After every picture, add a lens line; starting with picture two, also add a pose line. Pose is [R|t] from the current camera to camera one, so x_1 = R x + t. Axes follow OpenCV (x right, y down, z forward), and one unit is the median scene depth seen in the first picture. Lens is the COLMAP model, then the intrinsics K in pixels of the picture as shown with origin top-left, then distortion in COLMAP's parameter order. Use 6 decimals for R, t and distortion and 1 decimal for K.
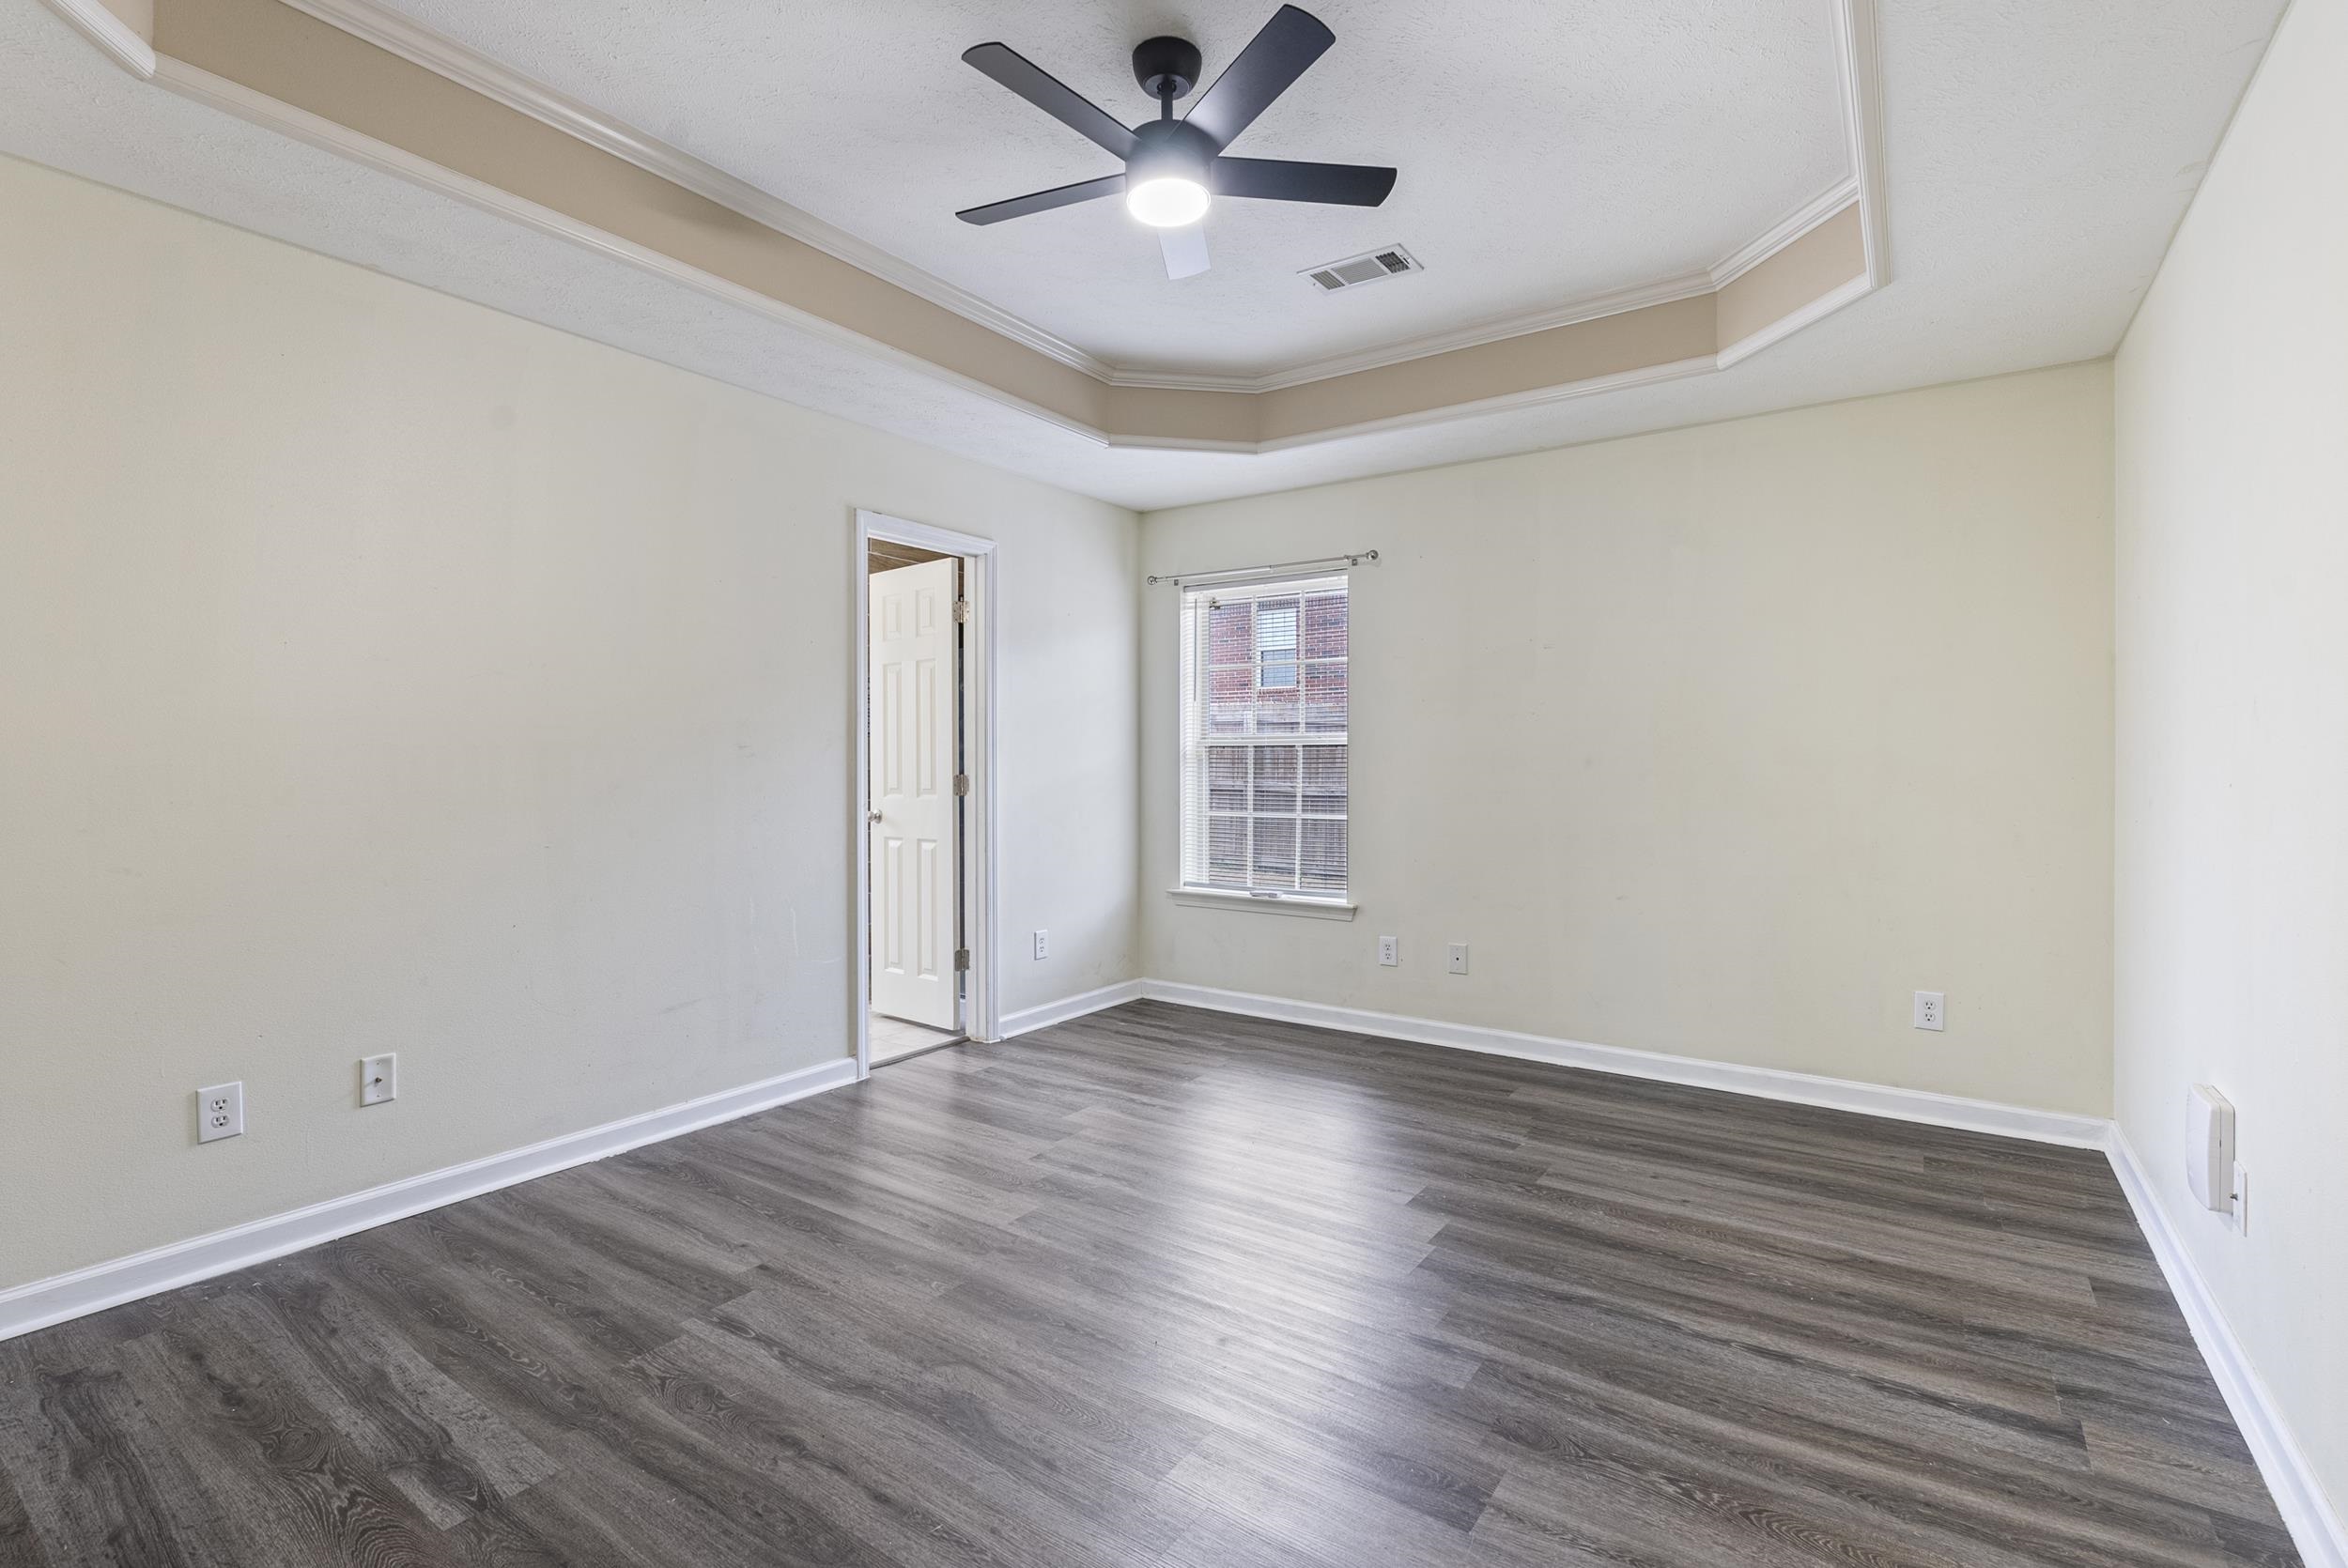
lens RADIAL K [[1032.4, 0, 1177.0], [0, 1032.4, 783.5], [0, 0, 1]] dist [-0.003054, -0.000552]
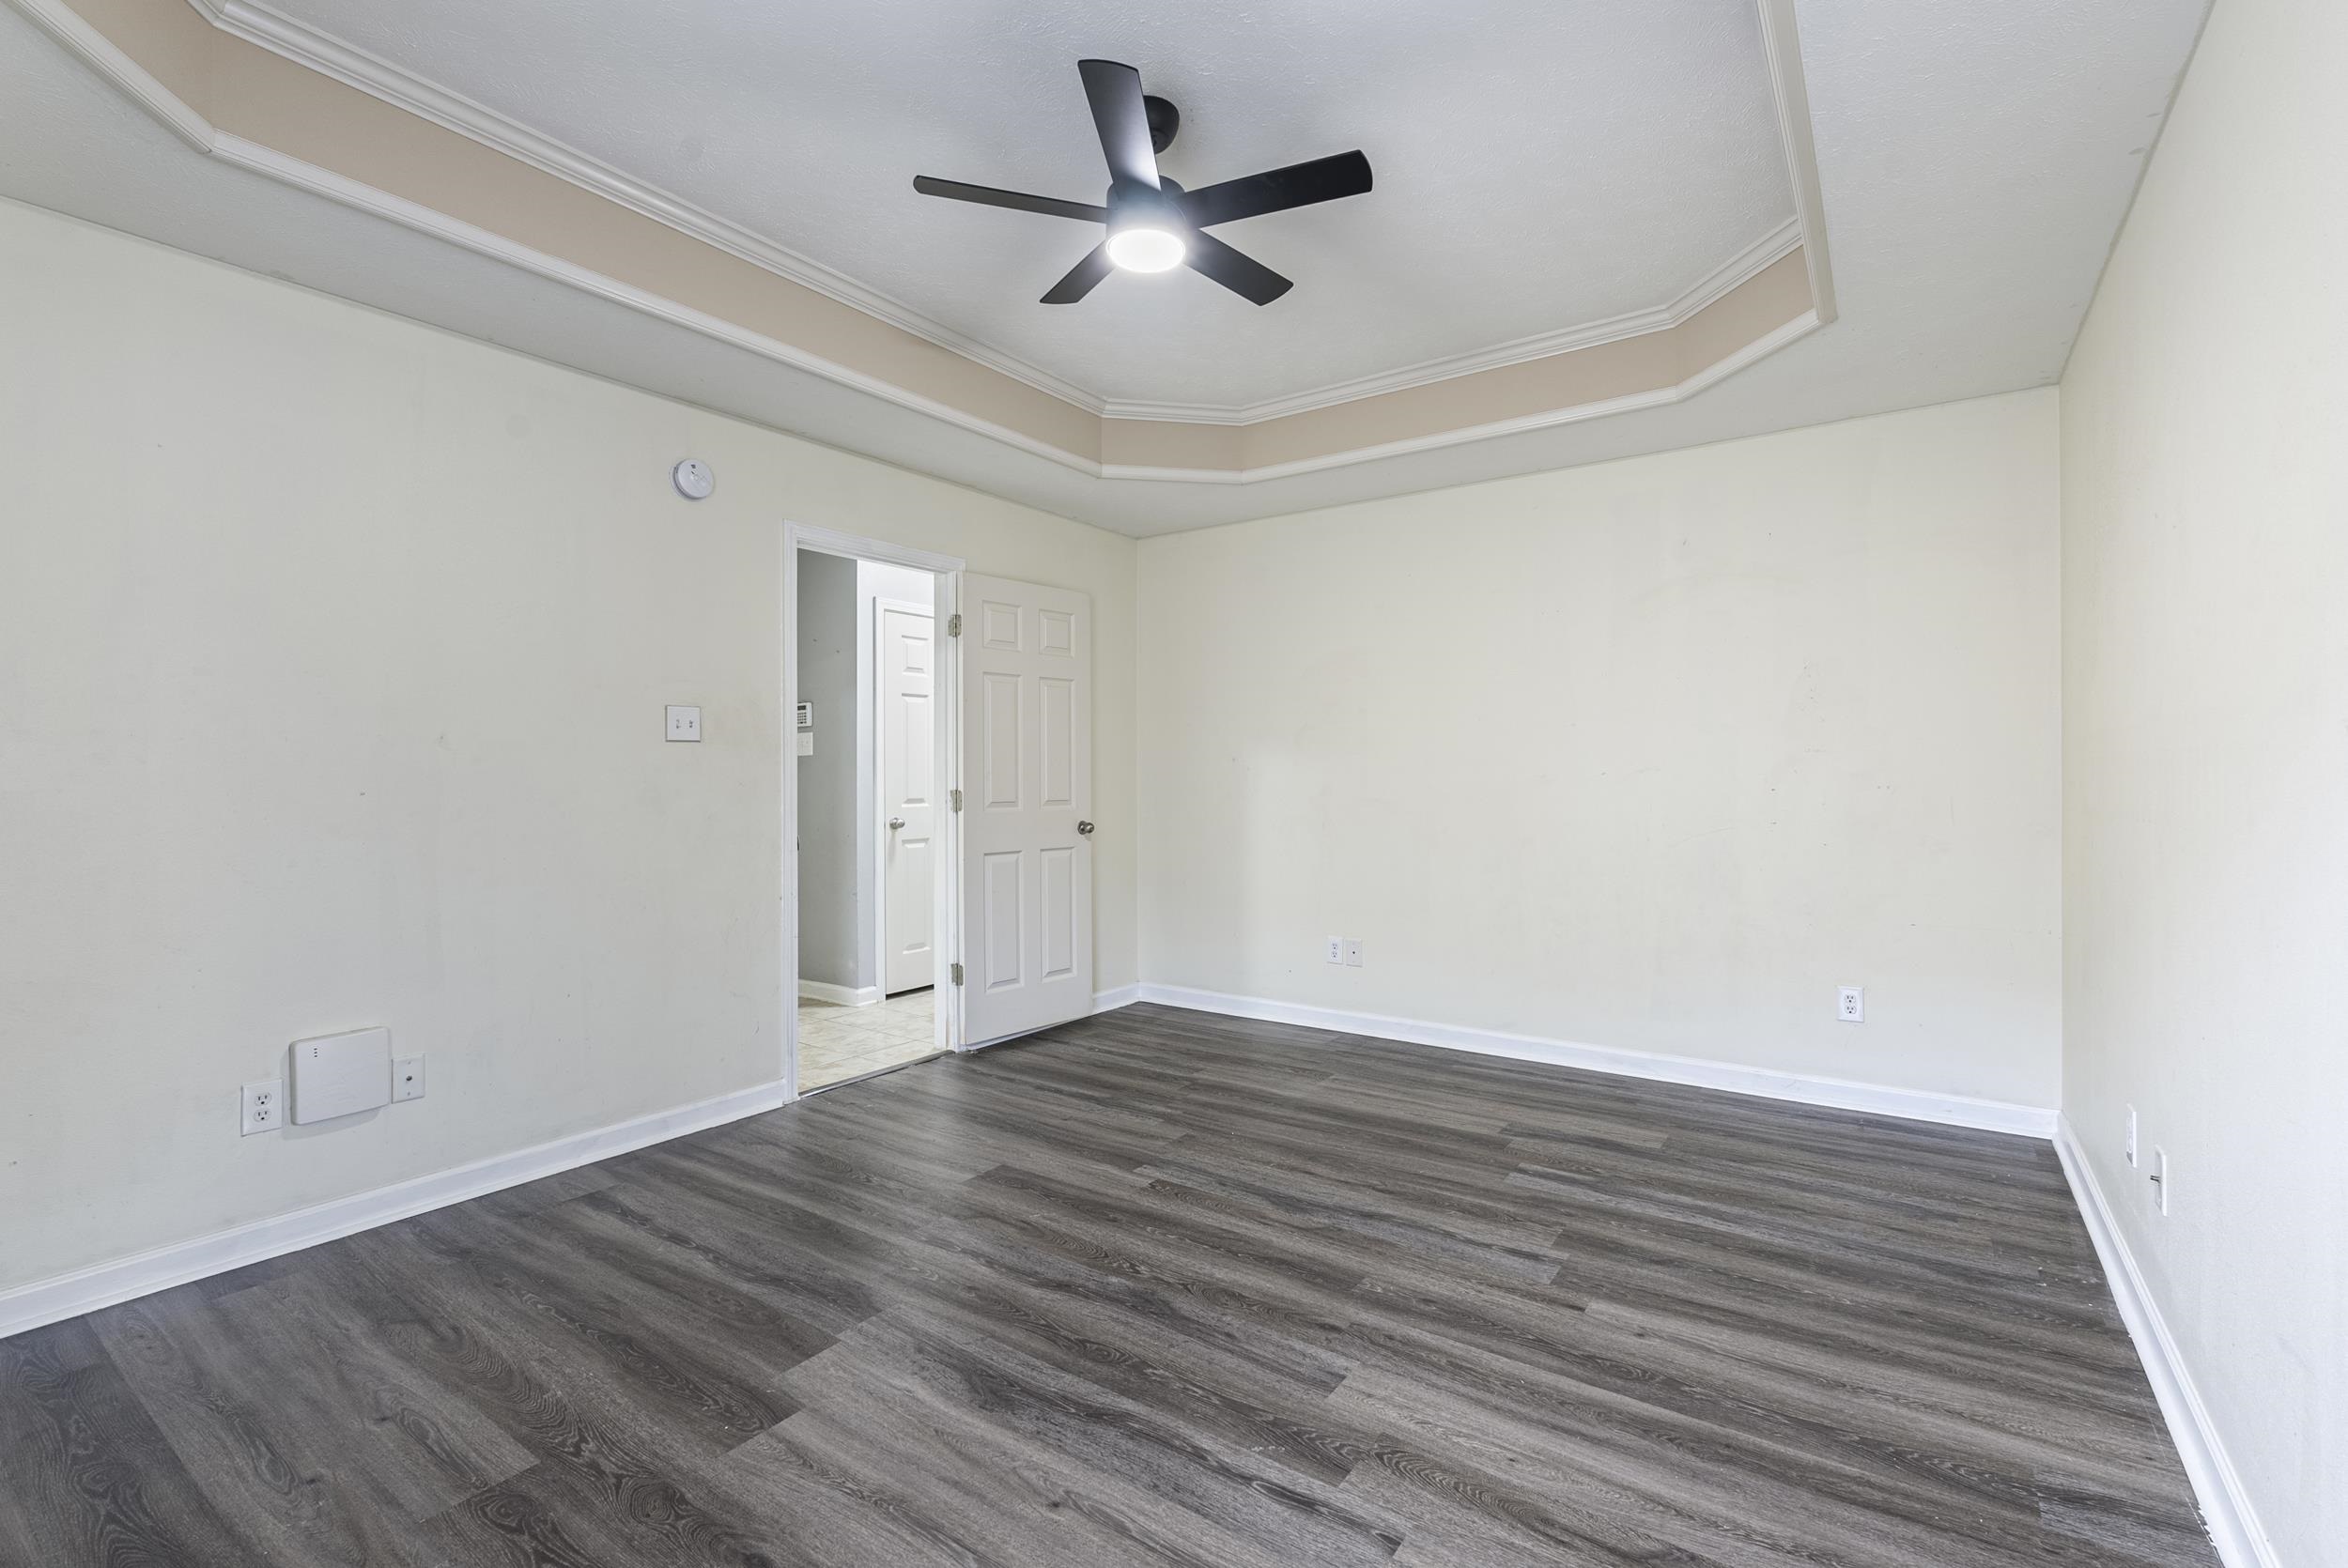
lens RADIAL K [[1032.4, 0, 1177.0], [0, 1032.4, 783.5], [0, 0, 1]] dist [-0.003054, -0.000552]
pose [[-0.999977, 0.001792, 0.006509, -0.047259], [0.001963, 0.999650, 0.026380, -0.040819], [-0.006460, 0.026392, -0.999631, 2.154556]]
